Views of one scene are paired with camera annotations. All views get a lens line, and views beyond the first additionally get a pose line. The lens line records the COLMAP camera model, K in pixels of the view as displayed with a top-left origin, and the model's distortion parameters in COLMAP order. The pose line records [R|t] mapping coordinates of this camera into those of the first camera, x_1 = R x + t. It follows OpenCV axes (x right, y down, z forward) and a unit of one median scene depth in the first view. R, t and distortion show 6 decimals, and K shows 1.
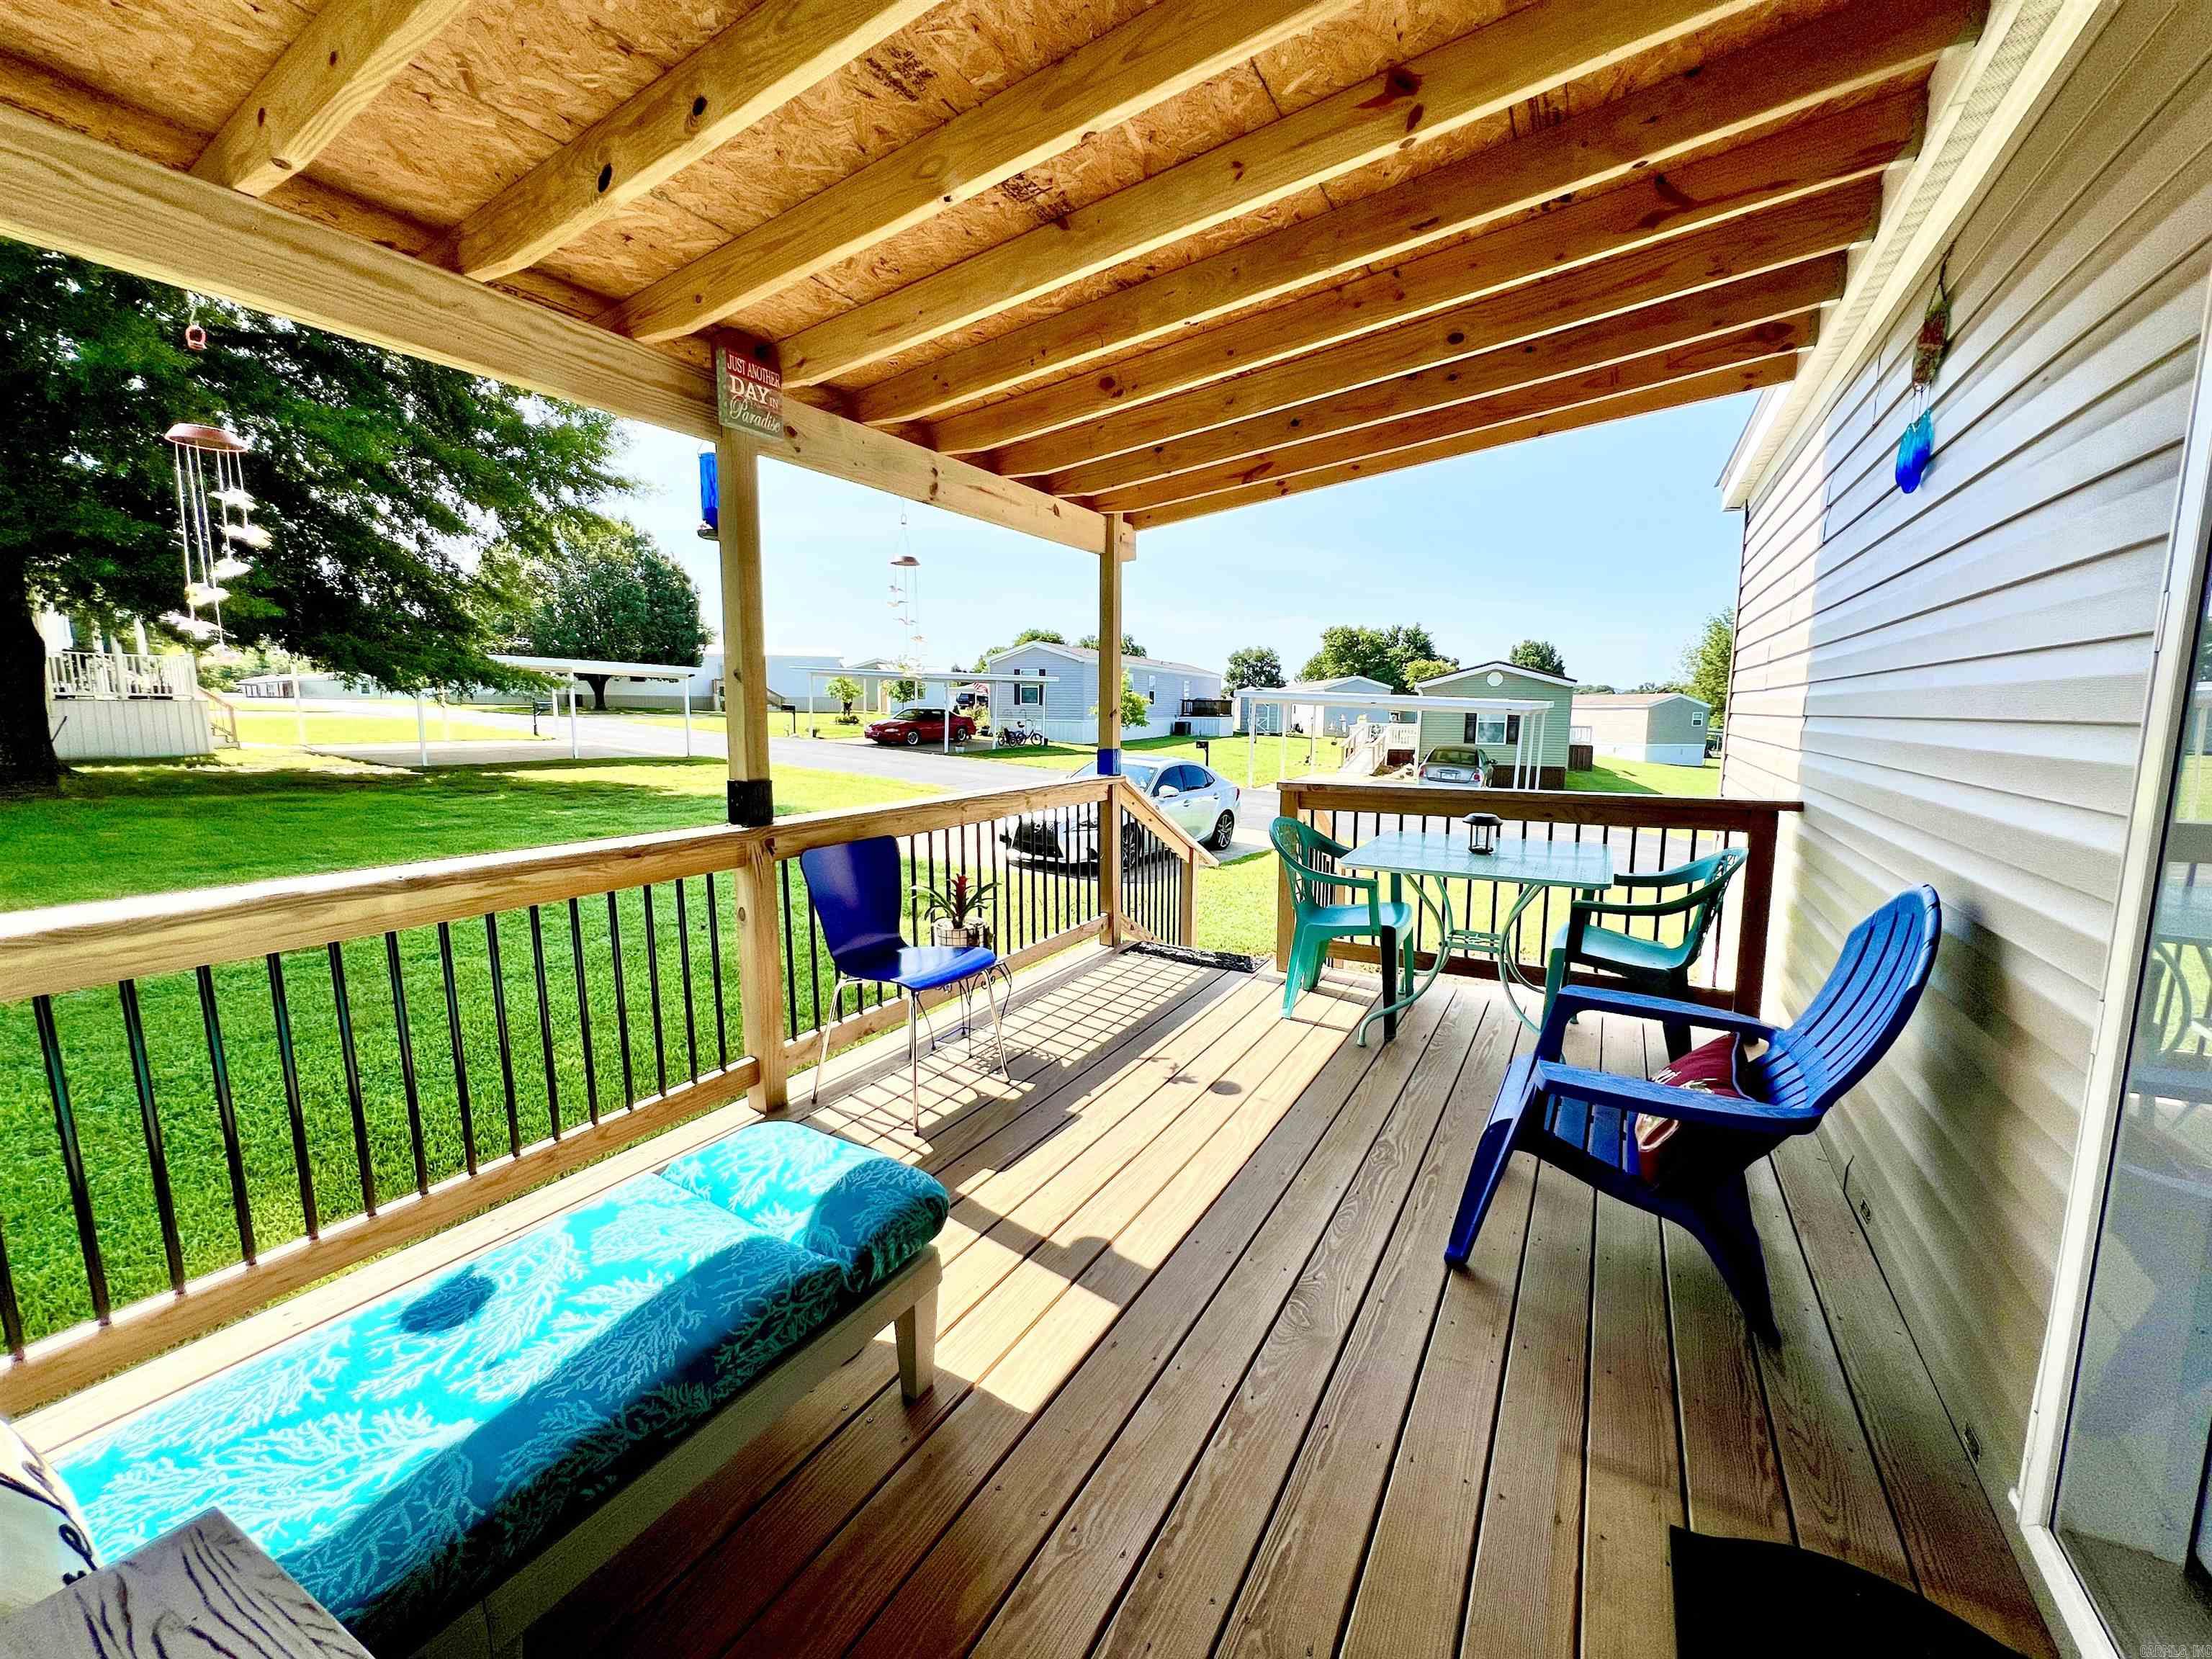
lens RADIAL K [[886.6, 0, 1106.0], [0, 886.6, 829.5], [0, 0, 1]] dist [0.000369, 0.000216]
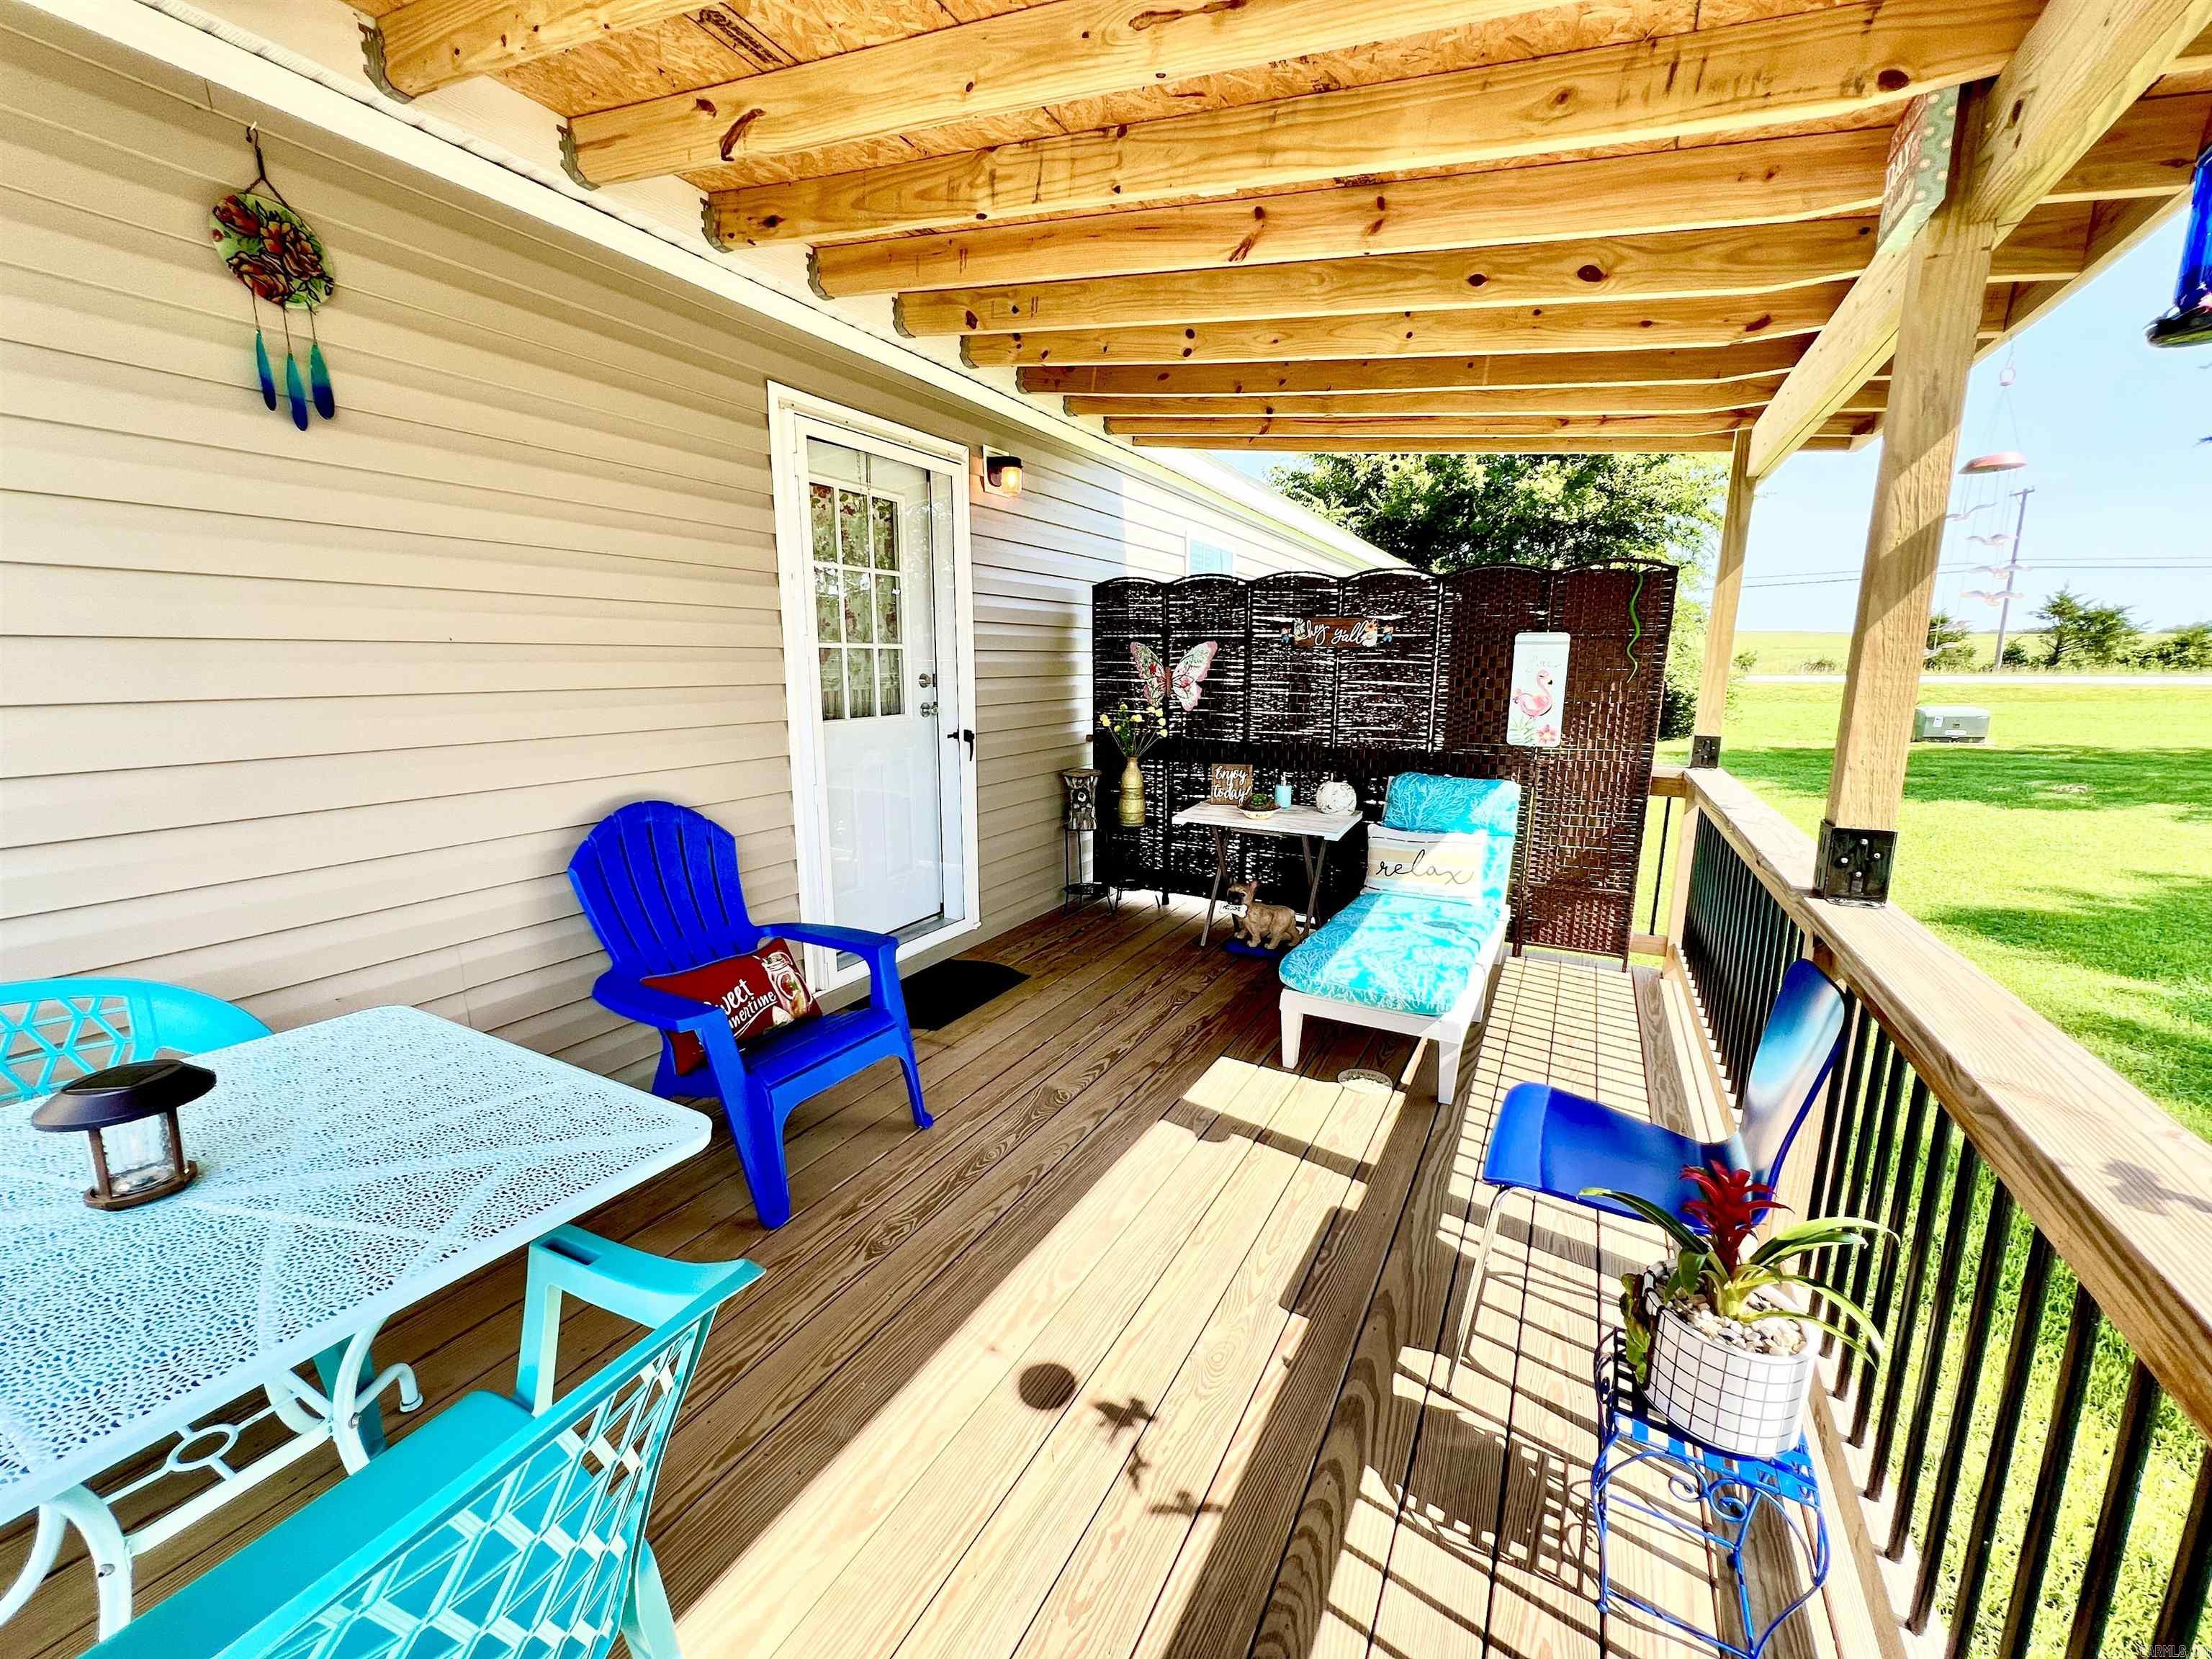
lens RADIAL K [[889.4, 0, 1104.9], [0, 889.4, 824.0], [0, 0, 1]] dist [-0.002662, 0.000781]
pose [[-0.999768, -0.008029, -0.019971, 0.119513], [-0.013894, 0.949371, 0.313850, -0.229397], [0.016440, 0.314054, -0.949263, 1.494286]]
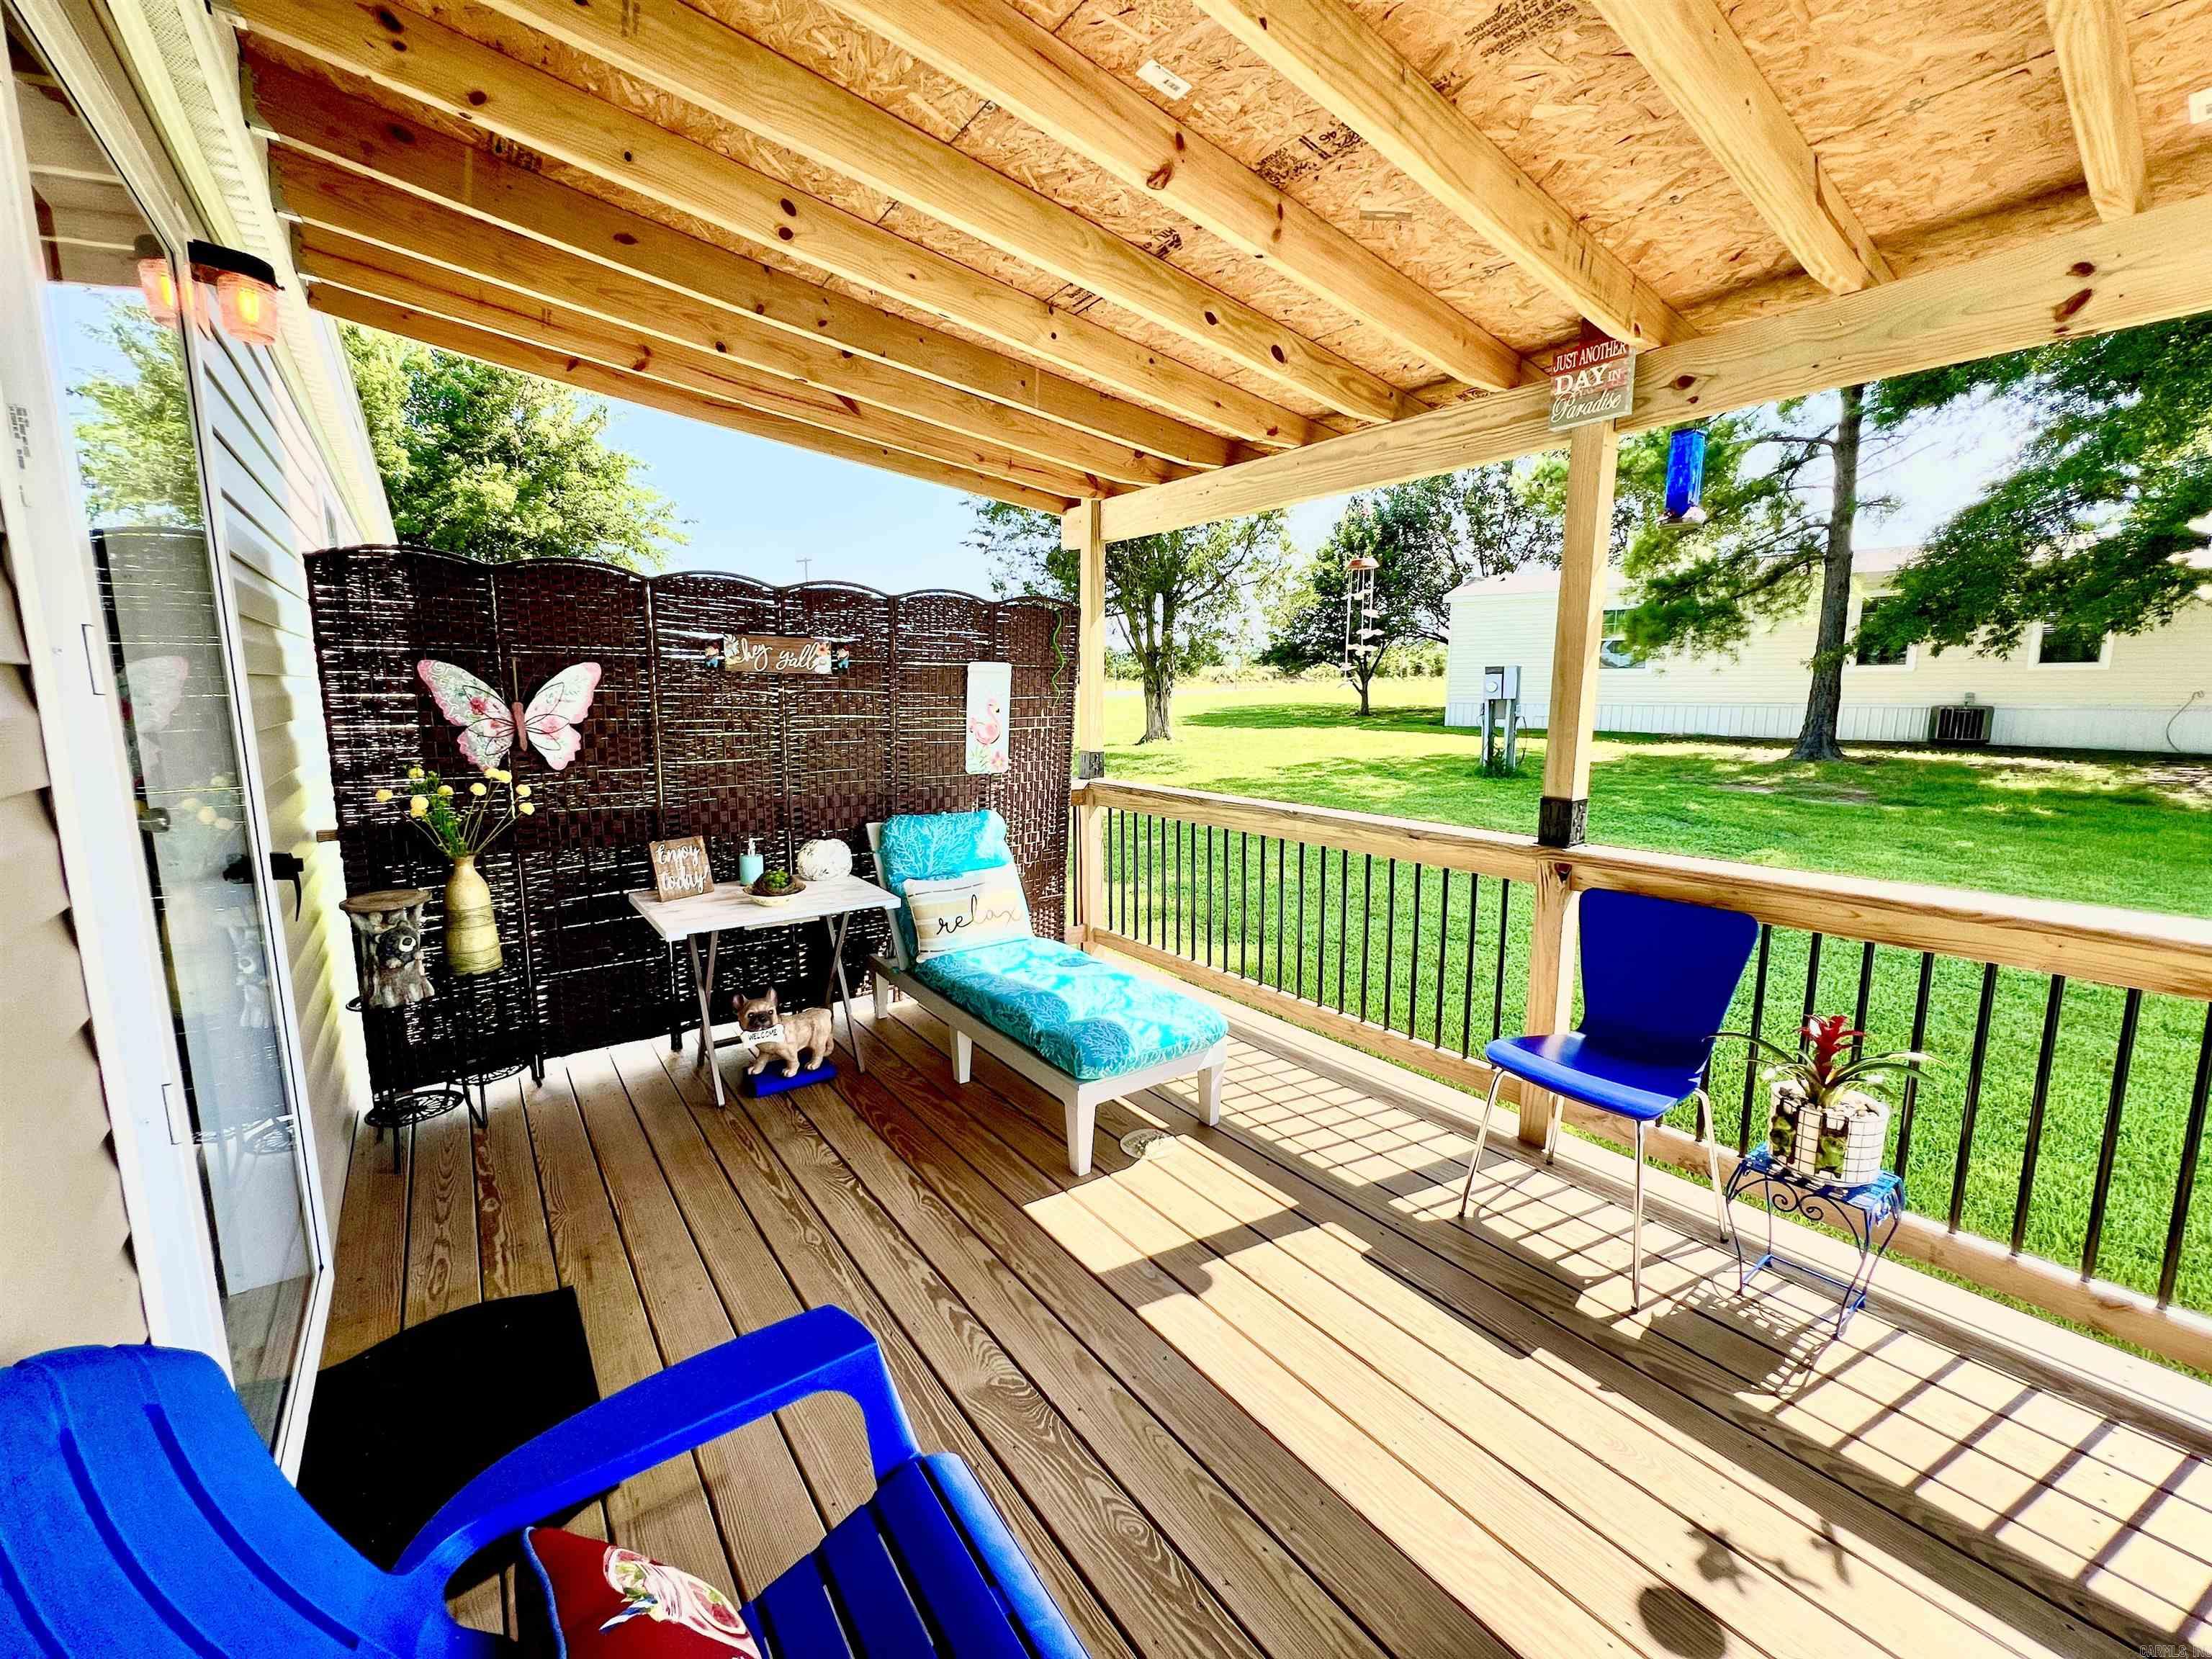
lens RADIAL K [[889.4, 0, 1104.9], [0, 889.4, 824.0], [0, 0, 1]] dist [-0.002662, 0.000781]
pose [[-0.405355, 0.130930, -0.904734, 0.622214], [-0.129230, 0.971544, 0.198498, -0.145519], [0.904979, 0.197381, -0.376901, 0.875735]]
